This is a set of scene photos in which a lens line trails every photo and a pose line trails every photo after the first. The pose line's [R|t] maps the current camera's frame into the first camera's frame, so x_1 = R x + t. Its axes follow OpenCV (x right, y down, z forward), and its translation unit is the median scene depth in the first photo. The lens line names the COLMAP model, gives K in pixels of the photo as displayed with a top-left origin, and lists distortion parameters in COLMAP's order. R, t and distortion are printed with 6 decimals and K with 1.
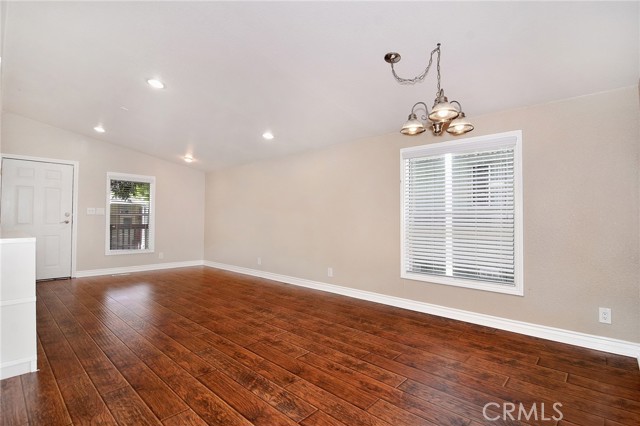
lens RADIAL K [[312.9, 0, 320.0], [0, 312.9, 213.0], [0, 0, 1]] dist [-0.019466, -0.000381]
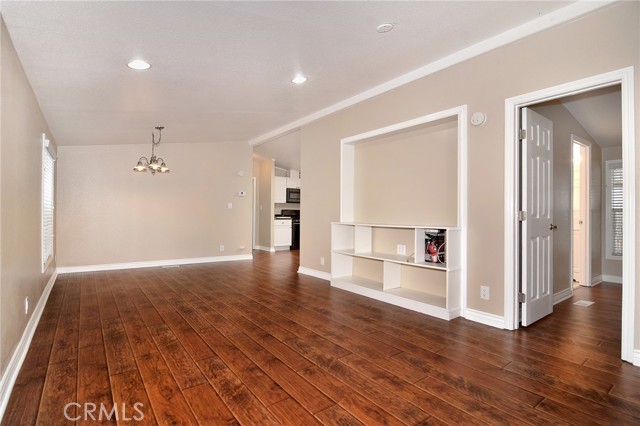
lens RADIAL K [[312.9, 0, 320.0], [0, 312.9, 213.0], [0, 0, 1]] dist [-0.019466, -0.000381]
pose [[-0.985920, -0.016145, 0.166438, -0.781524], [-0.018365, 0.999762, -0.011811, 0.035915], [-0.166208, -0.014701, -0.985981, 2.009254]]
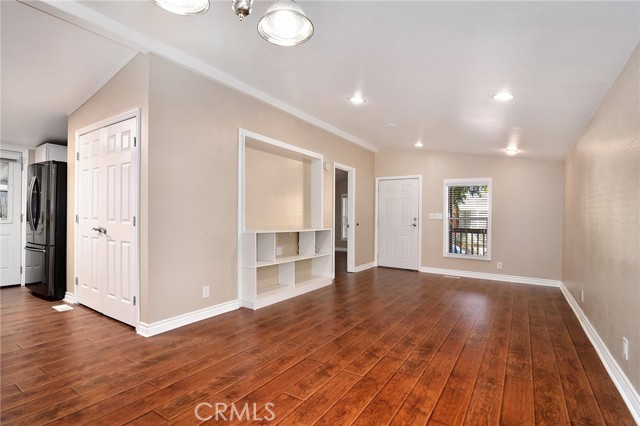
lens RADIAL K [[307.7, 0, 319.2], [0, 307.7, 217.6], [0, 0, 1]] dist [-0.018041, 0.000186]
pose [[0.164826, -0.004253, -0.986313, 0.526973], [-0.002614, 0.999985, -0.004749, 0.010626], [0.986319, 0.003361, 0.164813, 0.697134]]
